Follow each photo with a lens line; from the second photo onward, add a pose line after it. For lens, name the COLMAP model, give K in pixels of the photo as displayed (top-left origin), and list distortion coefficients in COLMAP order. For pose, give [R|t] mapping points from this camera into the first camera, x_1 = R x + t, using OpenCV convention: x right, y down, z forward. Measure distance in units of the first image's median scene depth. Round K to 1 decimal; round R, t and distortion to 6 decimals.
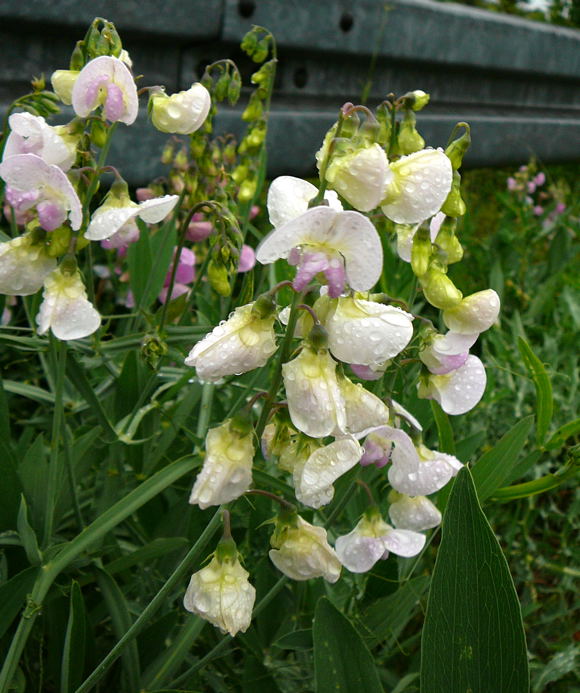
lens RADIAL K [[1028.3, 0, 289.7], [0, 1028.3, 346.1], [0, 0, 1]] dist [-0.062057, 0.000000]
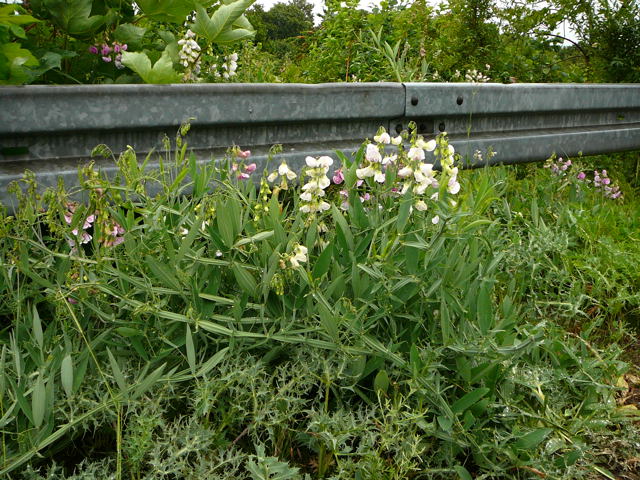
lens RADIAL K [[655.2, 0, 320.5], [0, 655.2, 240.1], [0, 0, 1]] dist [0.002322, 0.000000]
pose [[0.974782, -0.074675, -0.210293, 0.043524], [0.055318, 0.993797, -0.096476, 0.135579], [0.216193, 0.082410, 0.972866, -0.543376]]
